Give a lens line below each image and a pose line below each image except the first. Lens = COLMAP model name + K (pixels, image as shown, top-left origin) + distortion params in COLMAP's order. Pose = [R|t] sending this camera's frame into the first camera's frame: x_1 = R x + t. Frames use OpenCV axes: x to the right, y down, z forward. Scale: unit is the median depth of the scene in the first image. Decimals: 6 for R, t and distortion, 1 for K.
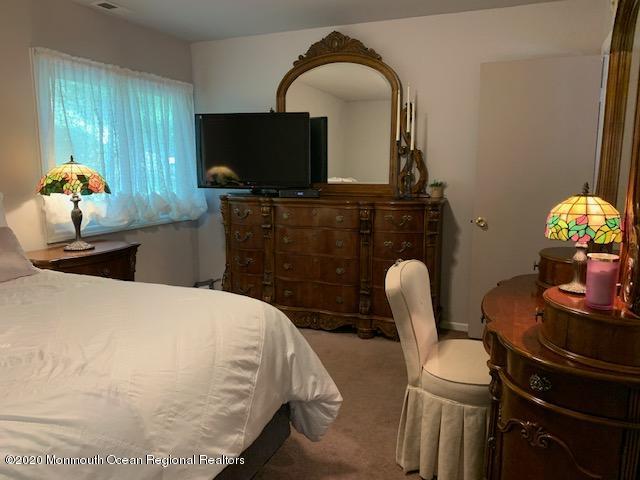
lens RADIAL K [[483.2, 0, 321.8], [0, 483.2, 240.9], [0, 0, 1]] dist [0.045105, -0.068830]
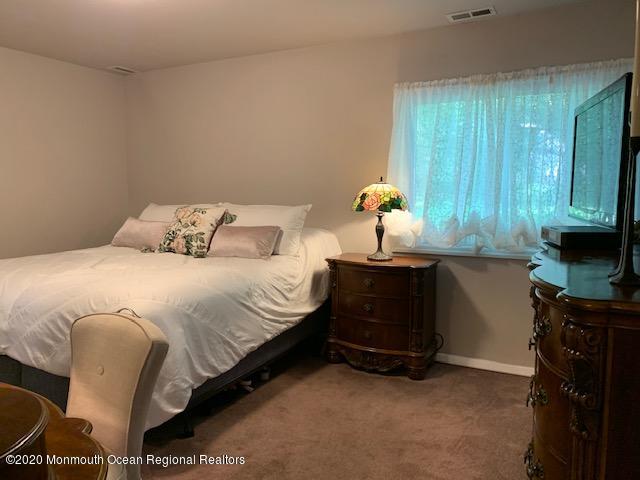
lens RADIAL K [[483.2, 0, 321.8], [0, 483.2, 240.8], [0, 0, 1]] dist [0.045105, -0.068830]
pose [[-0.080913, 0.106799, -0.990983, 0.605428], [-0.145686, 0.982298, 0.117758, -0.134951], [0.986016, 0.153901, -0.063922, 0.919637]]
